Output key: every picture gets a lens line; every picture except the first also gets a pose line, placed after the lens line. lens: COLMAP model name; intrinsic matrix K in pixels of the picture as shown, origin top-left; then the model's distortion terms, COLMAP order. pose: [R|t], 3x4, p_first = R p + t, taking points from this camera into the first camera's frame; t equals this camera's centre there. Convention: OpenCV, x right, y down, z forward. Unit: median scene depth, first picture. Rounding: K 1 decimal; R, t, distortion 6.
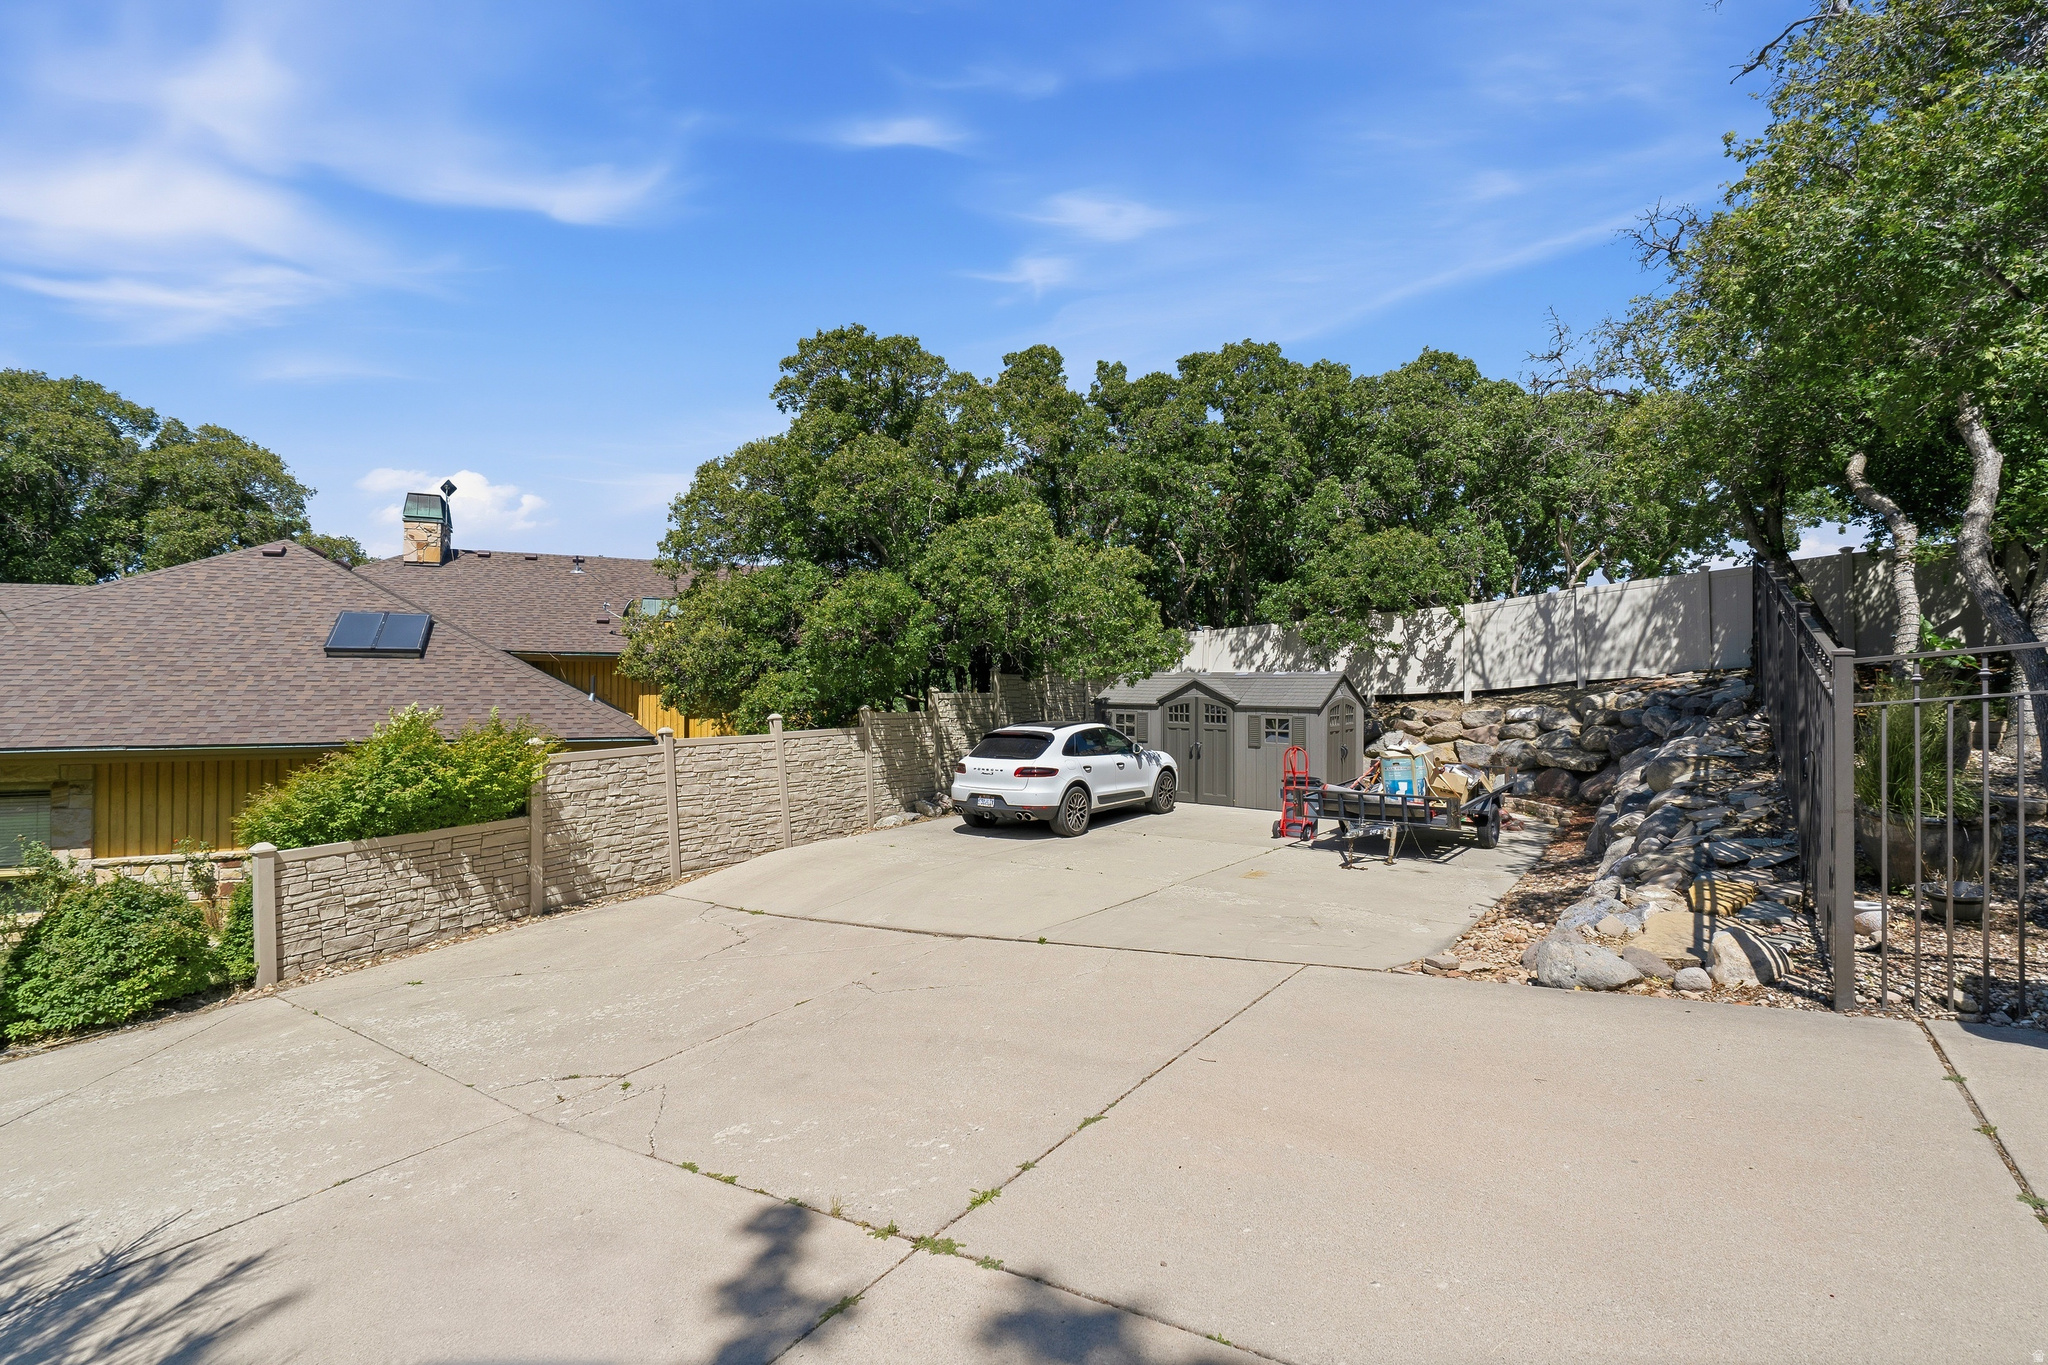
lens RADIAL K [[938.9, 0, 1011.5], [0, 938.9, 680.7], [0, 0, 1]] dist [-0.000697, 0.000088]
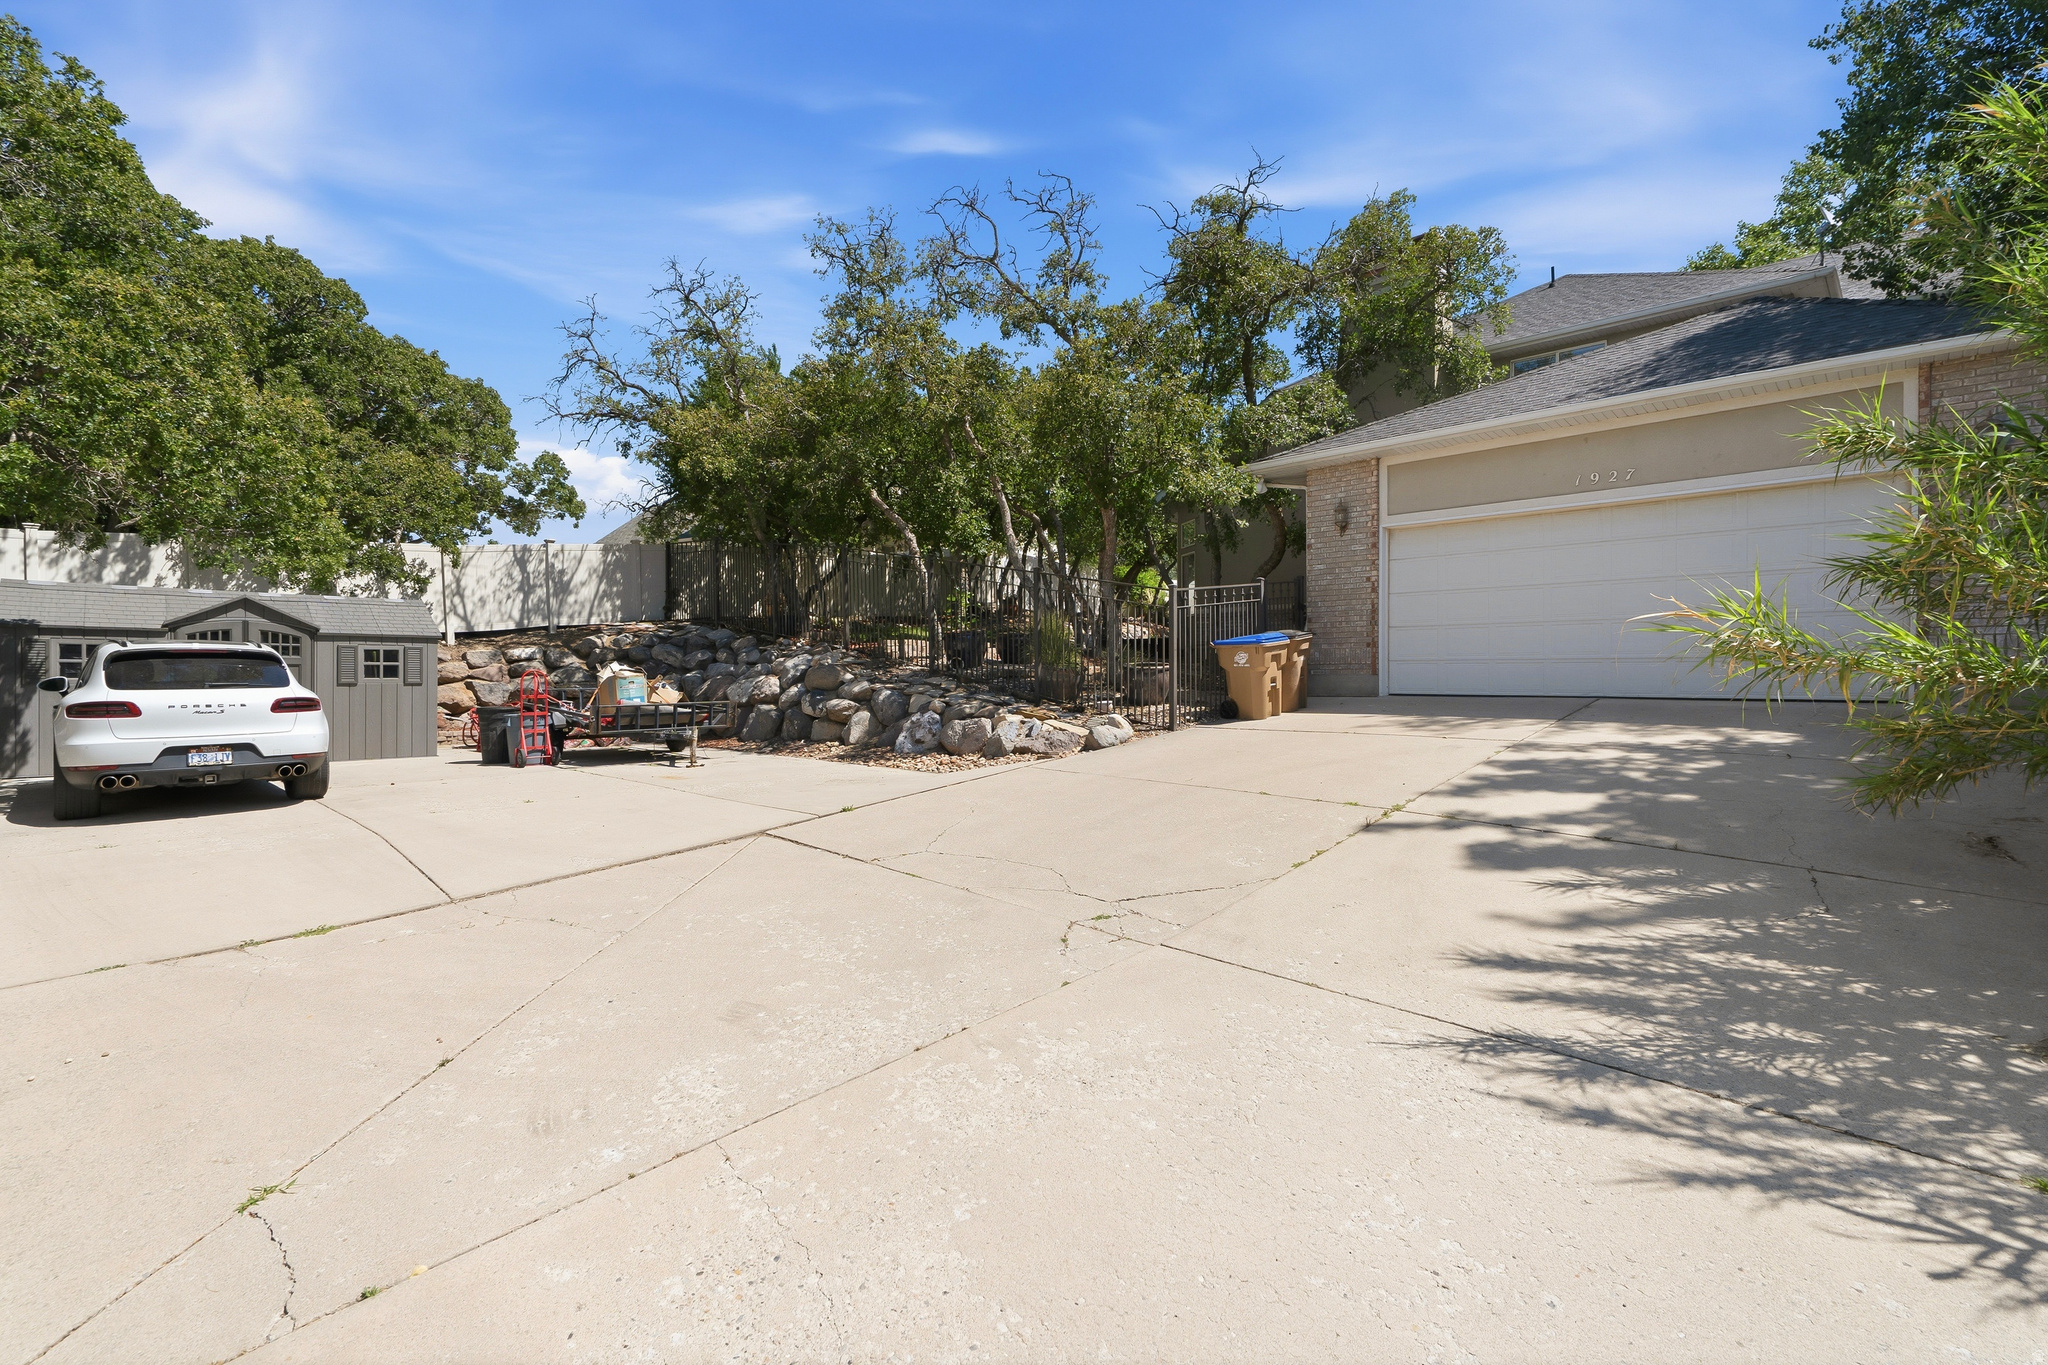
lens RADIAL K [[938.9, 0, 1012.4], [0, 938.9, 682.6], [0, 0, 1]] dist [-0.000697, 0.000088]
pose [[0.120660, -0.002894, 0.992690, -0.446572], [-0.013894, 0.999893, 0.004604, 0.053299], [-0.992597, -0.014348, 0.120607, 0.305857]]
